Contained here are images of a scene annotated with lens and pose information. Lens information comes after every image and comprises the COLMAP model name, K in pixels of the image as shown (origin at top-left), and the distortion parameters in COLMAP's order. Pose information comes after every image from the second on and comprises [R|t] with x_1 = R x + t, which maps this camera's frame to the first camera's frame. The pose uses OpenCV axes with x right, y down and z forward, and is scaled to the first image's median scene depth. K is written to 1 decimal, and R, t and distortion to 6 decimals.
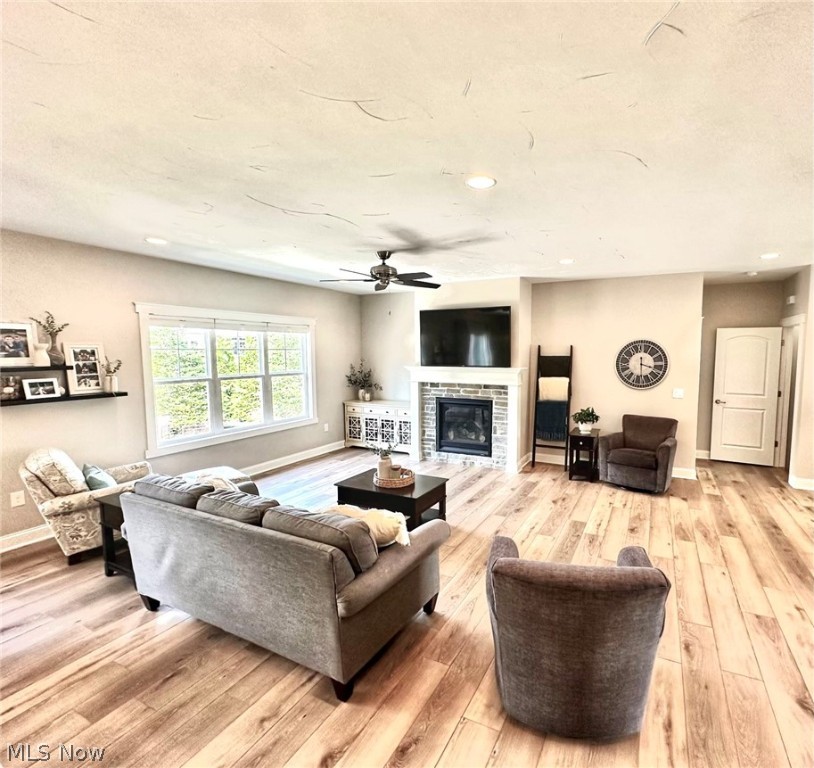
lens RADIAL K [[396.7, 0, 407.5], [0, 396.7, 381.1], [0, 0, 1]] dist [-0.001136, -0.000072]
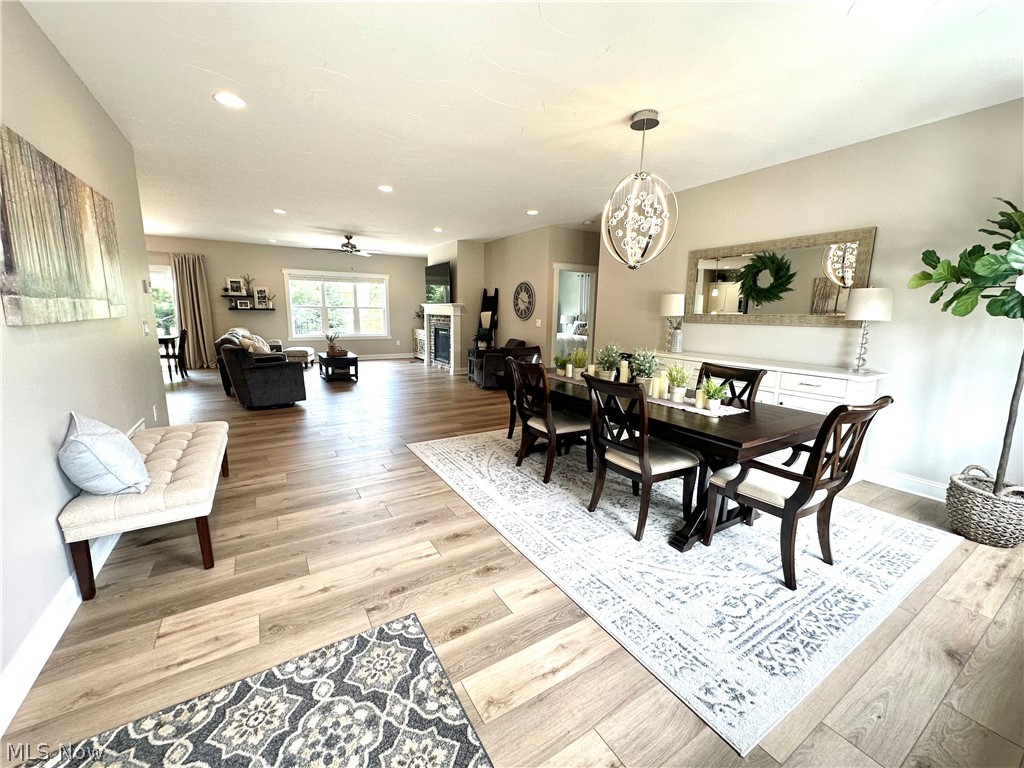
lens RADIAL K [[409.2, 0, 512.6], [0, 409.2, 383.0], [0, 0, 1]] dist [0.001108, 0.000019]
pose [[0.827037, 0.112499, -0.550775, 1.328609], [-0.063340, 0.992180, 0.107548, 0.083399], [0.558567, -0.054060, 0.827696, -0.160373]]
